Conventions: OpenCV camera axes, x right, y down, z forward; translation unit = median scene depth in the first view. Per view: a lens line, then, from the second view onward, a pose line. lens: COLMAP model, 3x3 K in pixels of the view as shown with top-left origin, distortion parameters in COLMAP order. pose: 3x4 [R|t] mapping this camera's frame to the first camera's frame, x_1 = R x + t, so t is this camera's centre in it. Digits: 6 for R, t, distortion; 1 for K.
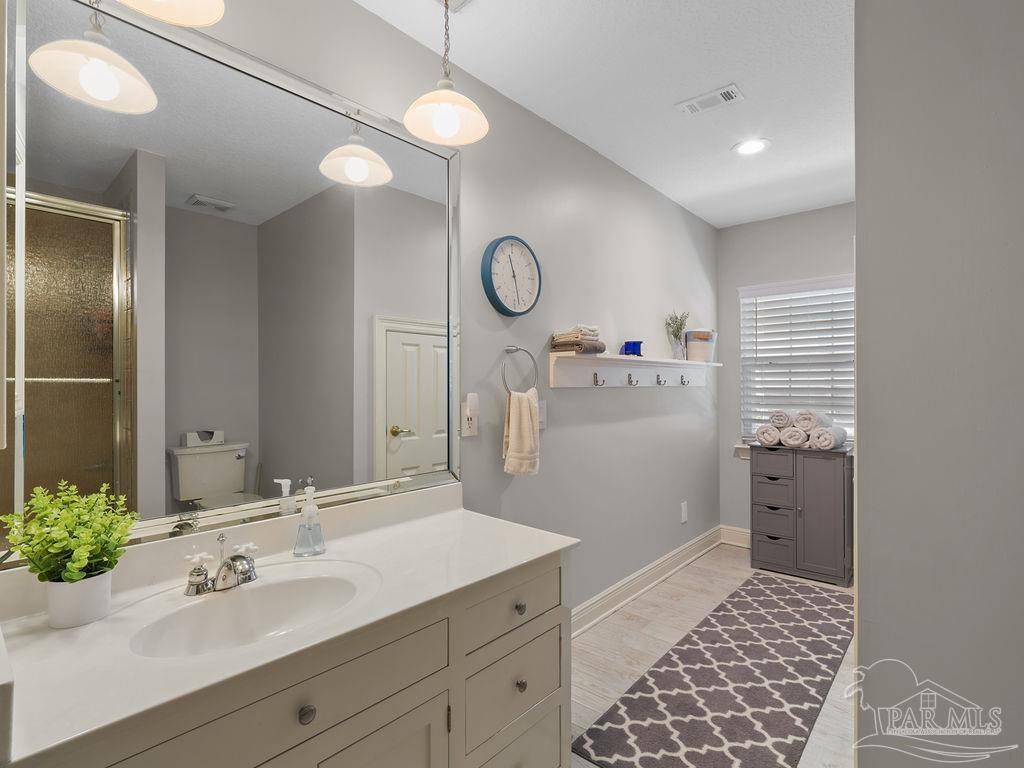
lens RADIAL K [[504.5, 0, 507.2], [0, 504.5, 384.6], [0, 0, 1]] dist [-0.004790, -0.006783]
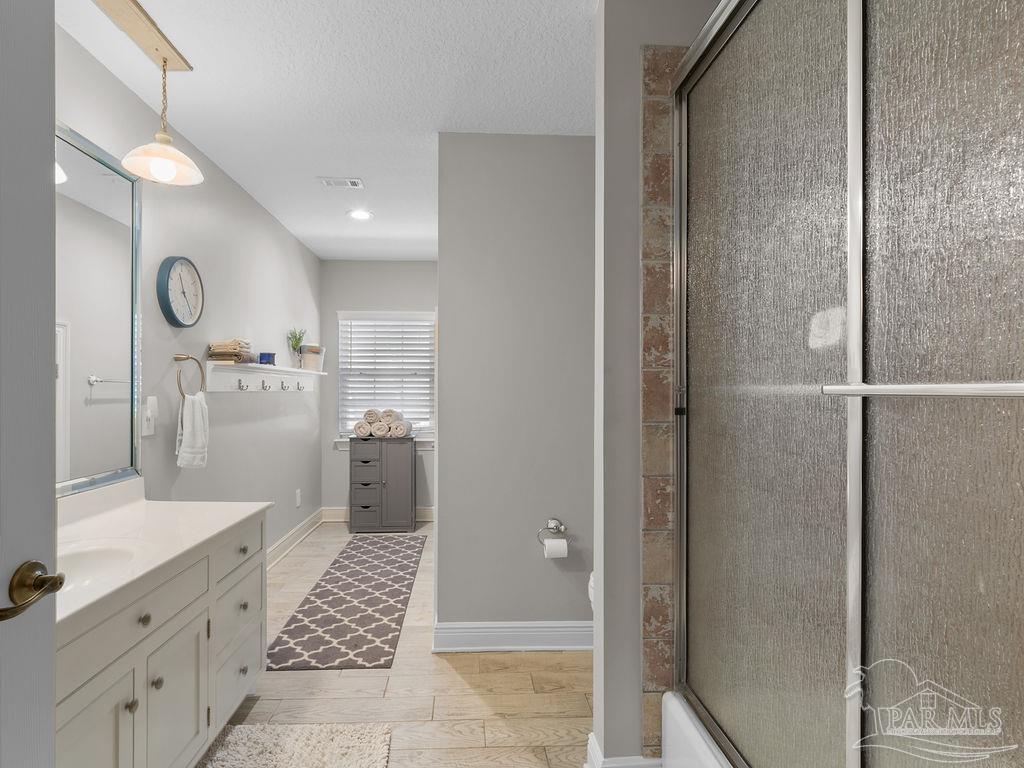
lens RADIAL K [[504.5, 0, 508.5], [0, 504.5, 387.5], [0, 0, 1]] dist [-0.004790, -0.006783]
pose [[0.686058, 0.009373, 0.727487, -0.271490], [-0.005306, 0.999955, -0.007880, 0.002055], [-0.727528, 0.001546, 0.686077, -0.266834]]
